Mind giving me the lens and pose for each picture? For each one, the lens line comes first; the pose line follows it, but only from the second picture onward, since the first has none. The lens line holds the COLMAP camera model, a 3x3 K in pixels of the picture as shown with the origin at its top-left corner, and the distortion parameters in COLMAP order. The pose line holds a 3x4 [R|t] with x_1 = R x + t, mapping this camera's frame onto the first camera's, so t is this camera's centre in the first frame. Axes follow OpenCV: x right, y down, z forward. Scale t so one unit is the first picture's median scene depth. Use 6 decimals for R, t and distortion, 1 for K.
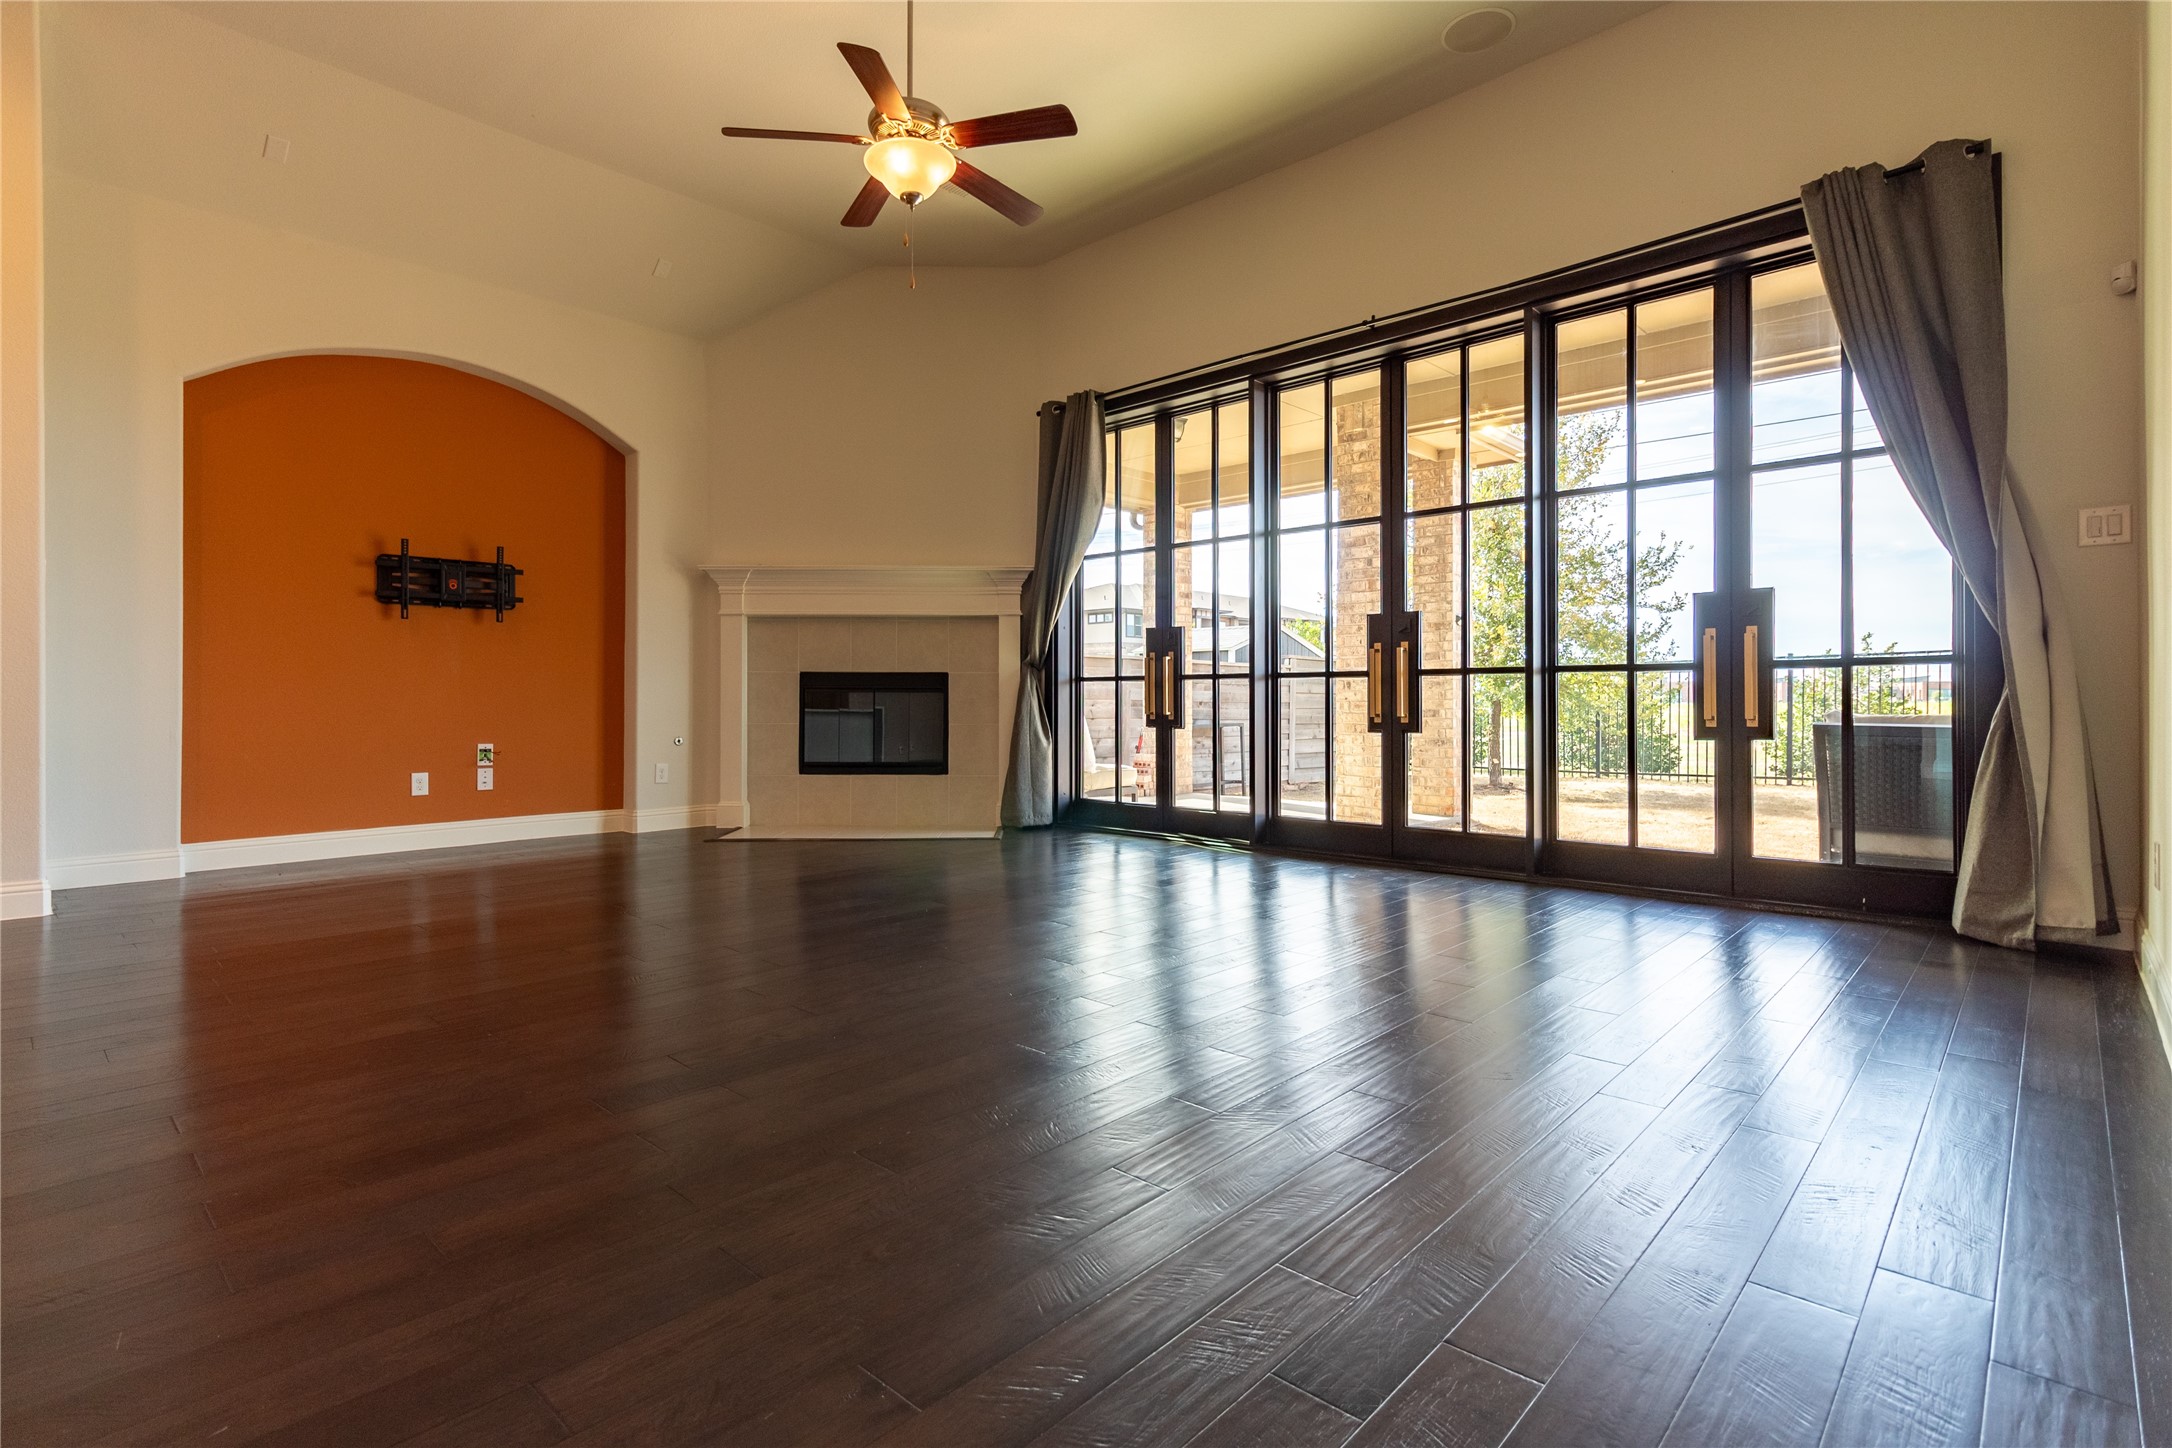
lens RADIAL K [[1004.9, 0, 1085.2], [0, 1004.9, 721.7], [0, 0, 1]] dist [0.000773, 0.000966]
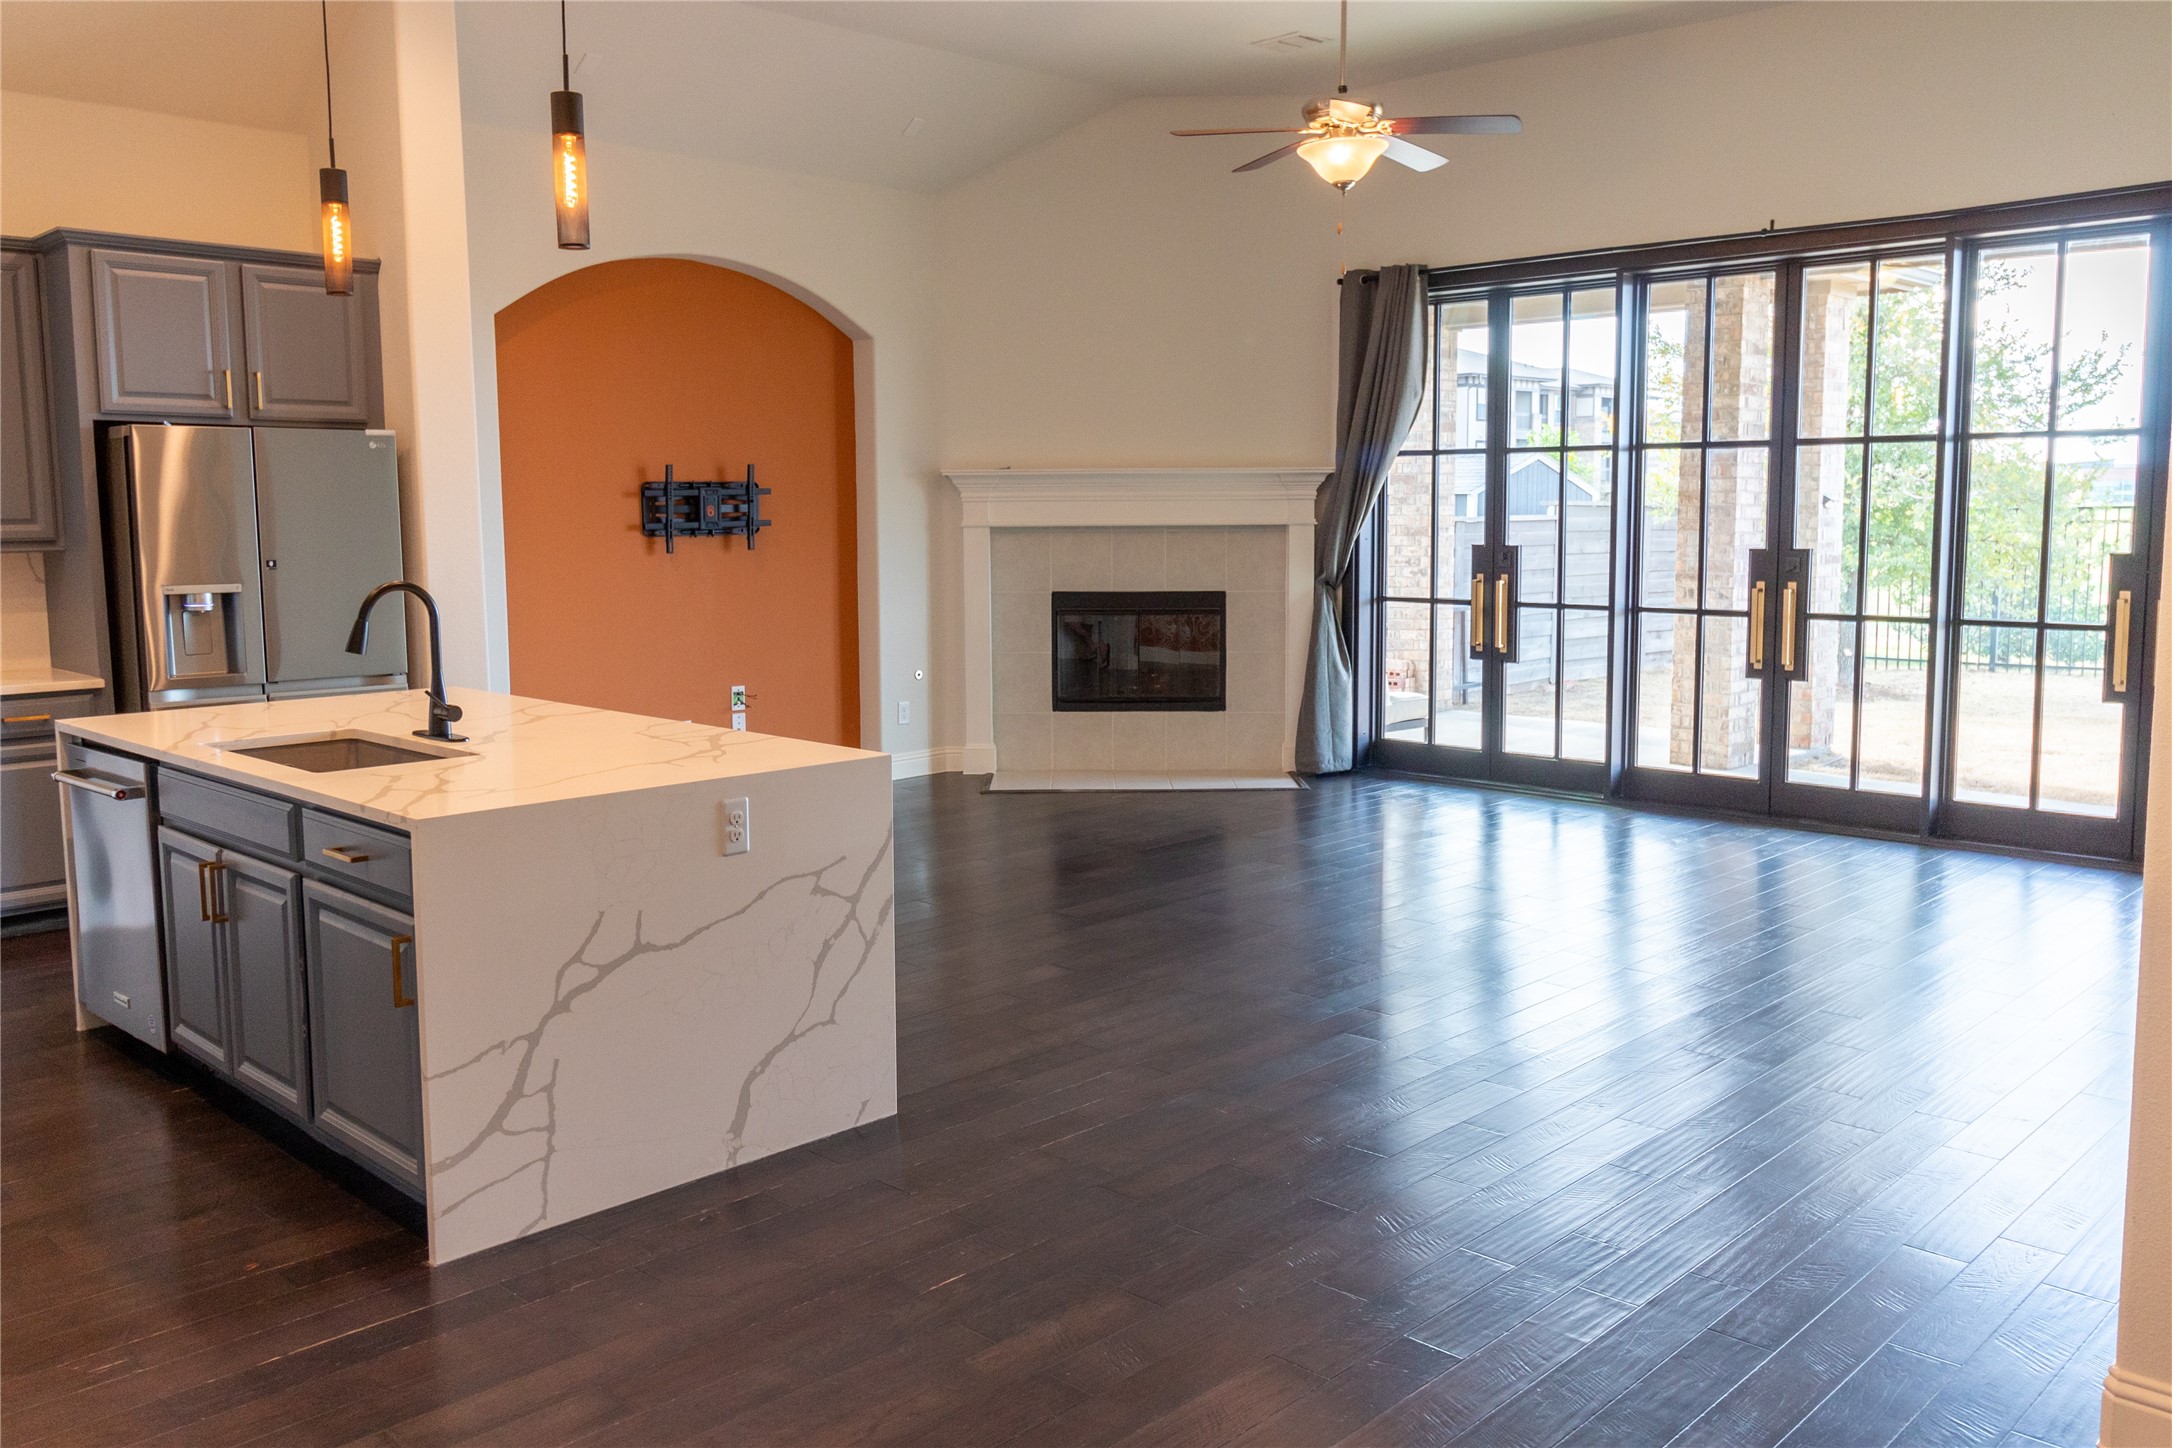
lens RADIAL K [[1623.7, 0, 1088.2], [0, 1623.7, 720.2], [0, 0, 1]] dist [-0.004146, -0.011935]
pose [[0.999375, -0.002516, -0.035264, -0.221542], [0.006281, 0.994231, 0.107077, -0.095677], [0.034791, -0.107232, 0.993625, -0.409585]]
